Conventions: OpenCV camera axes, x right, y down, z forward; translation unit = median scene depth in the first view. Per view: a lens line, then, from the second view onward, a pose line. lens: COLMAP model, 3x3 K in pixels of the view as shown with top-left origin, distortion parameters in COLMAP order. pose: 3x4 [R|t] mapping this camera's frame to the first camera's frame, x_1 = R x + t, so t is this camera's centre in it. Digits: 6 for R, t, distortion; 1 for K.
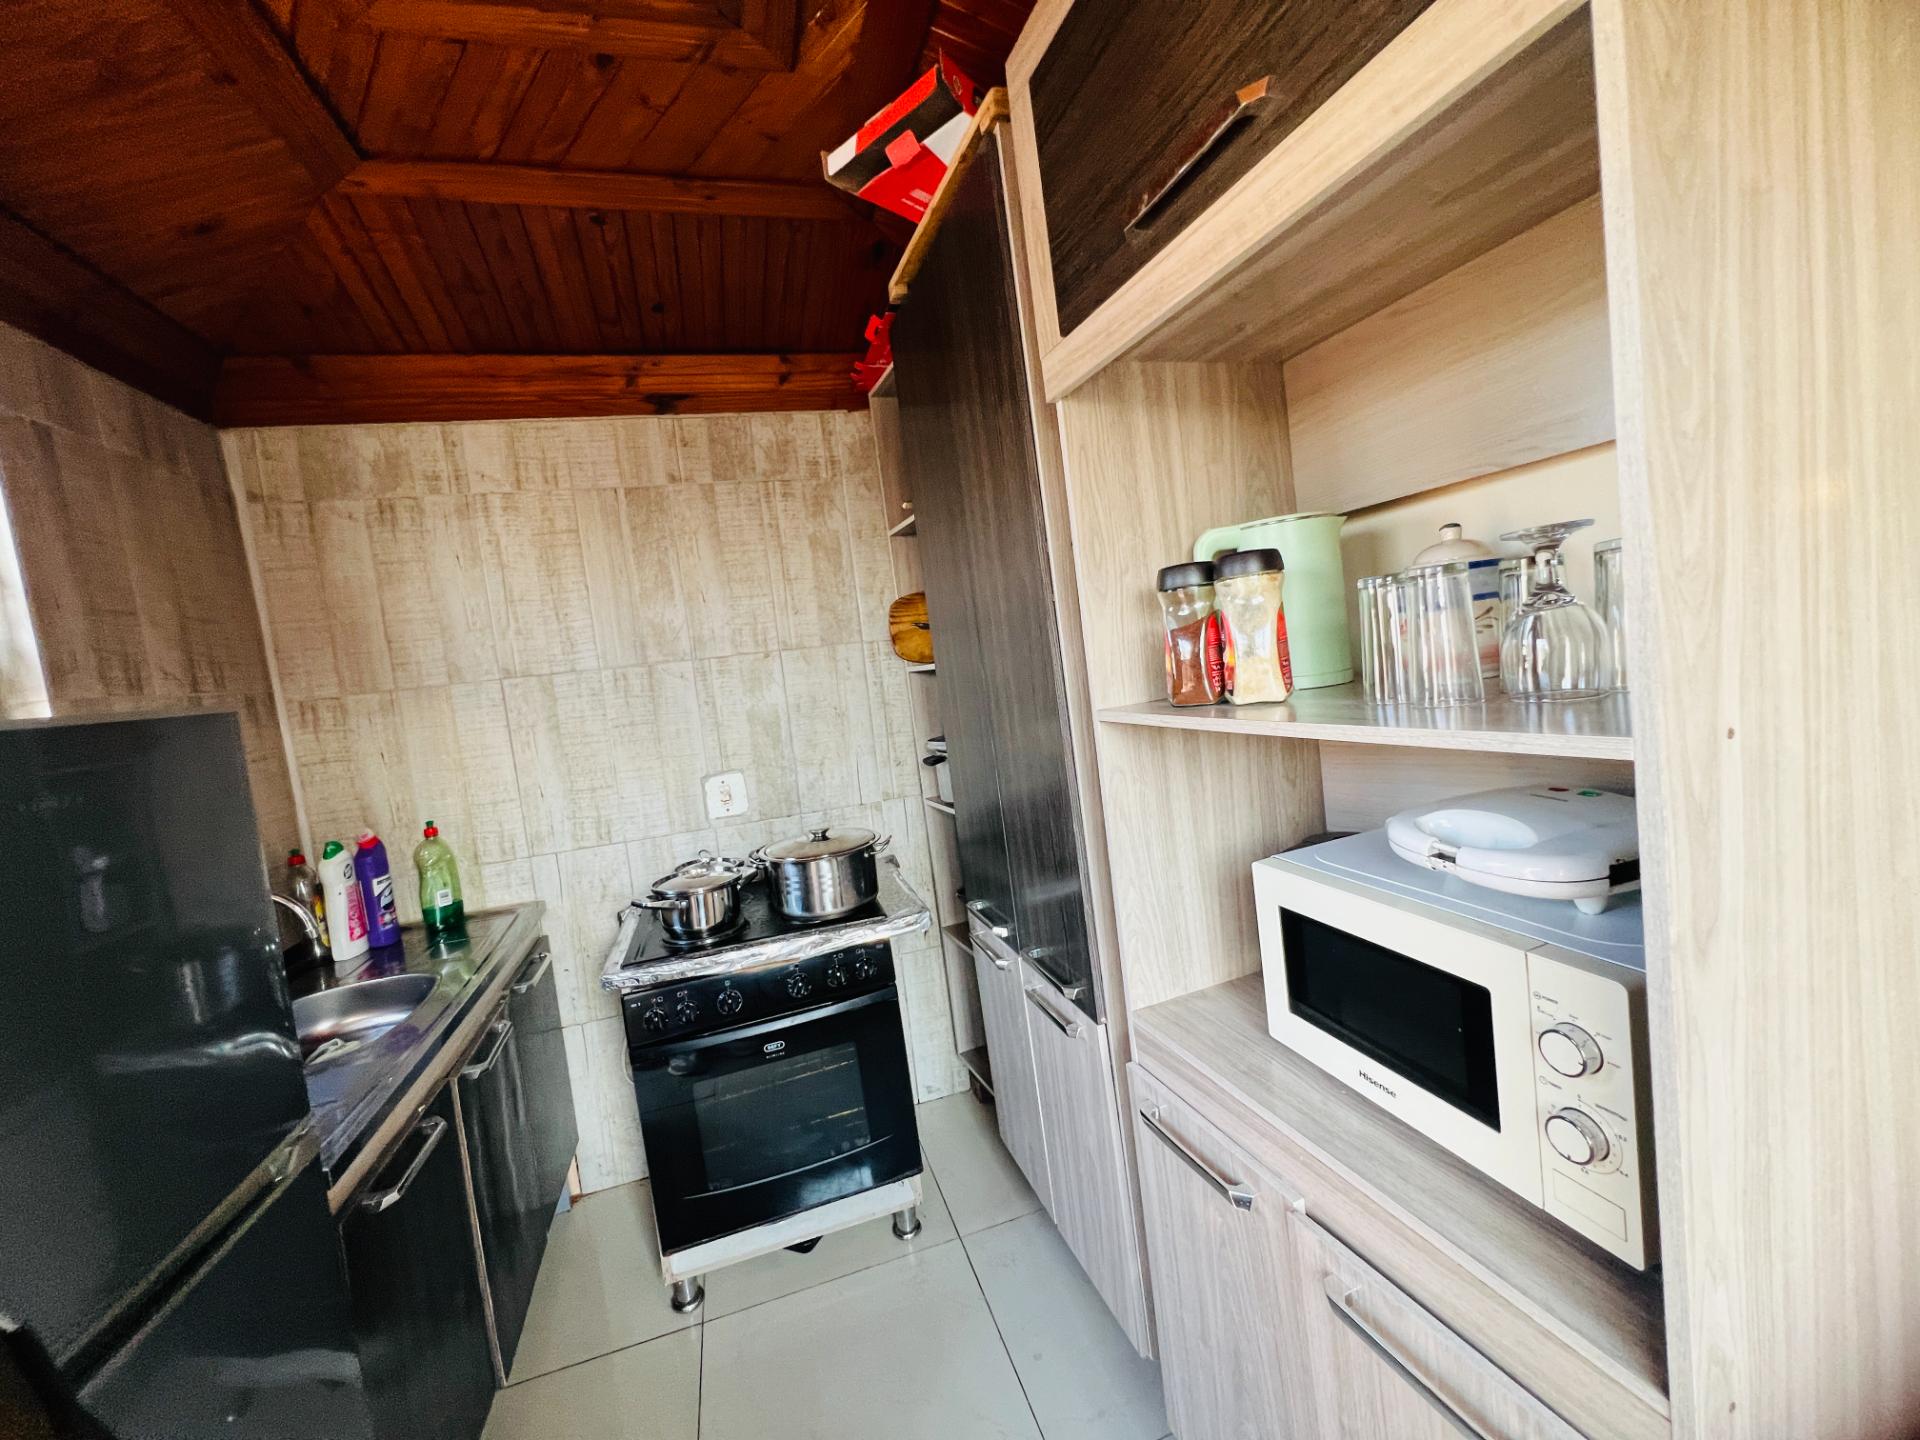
lens RADIAL K [[769.3, 0, 956.2], [0, 769.3, 713.8], [0, 0, 1]] dist [-0.004500, 0.001235]
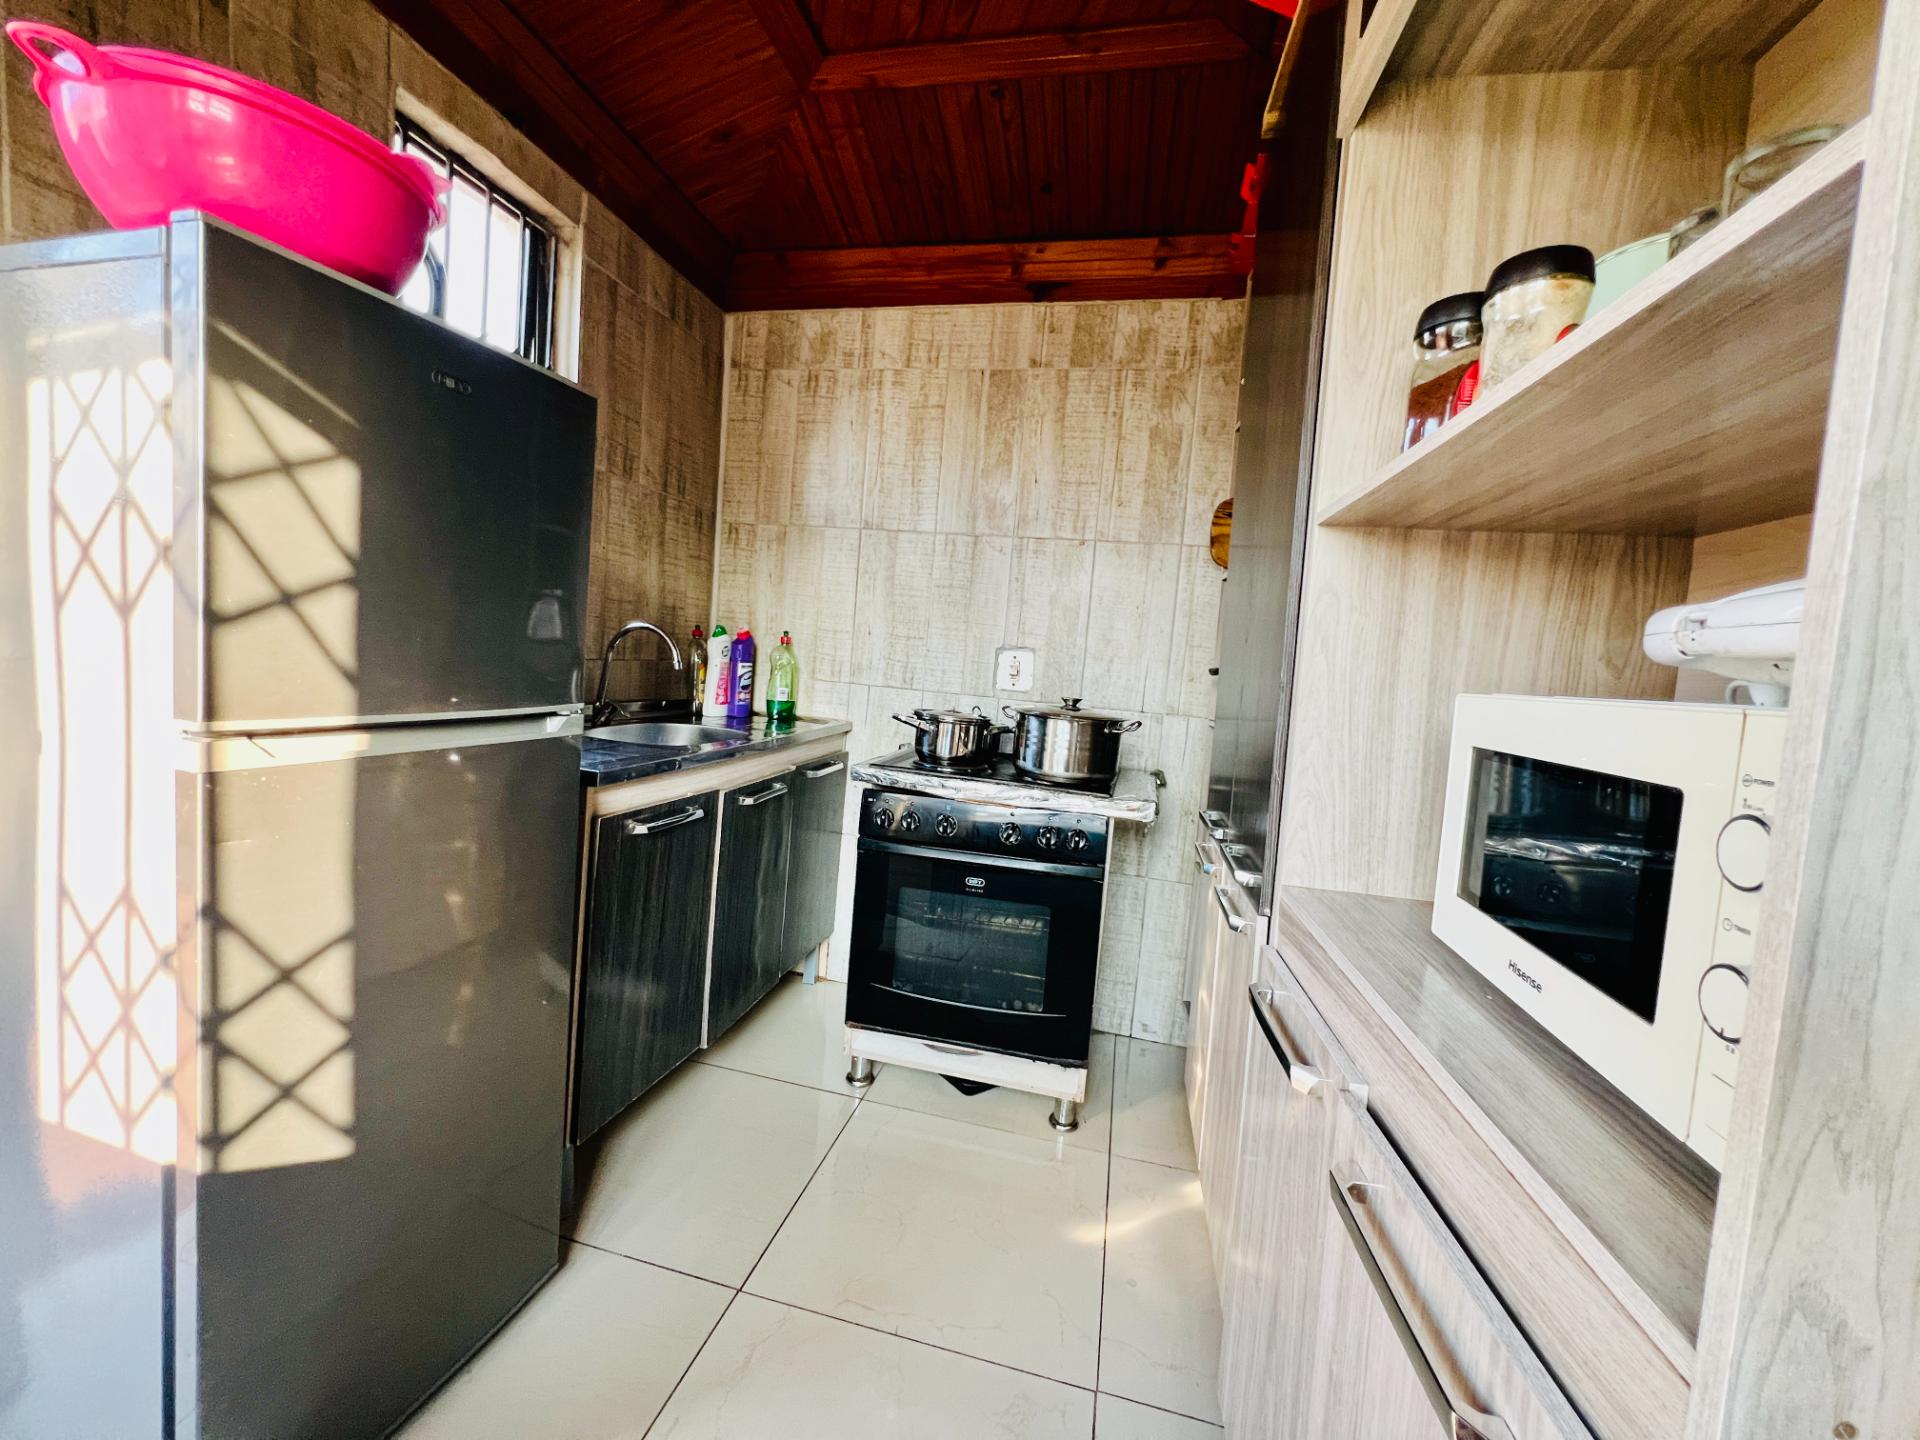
lens RADIAL K [[769.3, 0, 962.2], [0, 769.3, 720.5], [0, 0, 1]] dist [-0.004500, 0.001235]
pose [[0.850686, 0.220516, -0.477186, 0.177770], [-0.219897, 0.973798, 0.057995, 0.147671], [0.477471, 0.055597, 0.876887, 0.059698]]
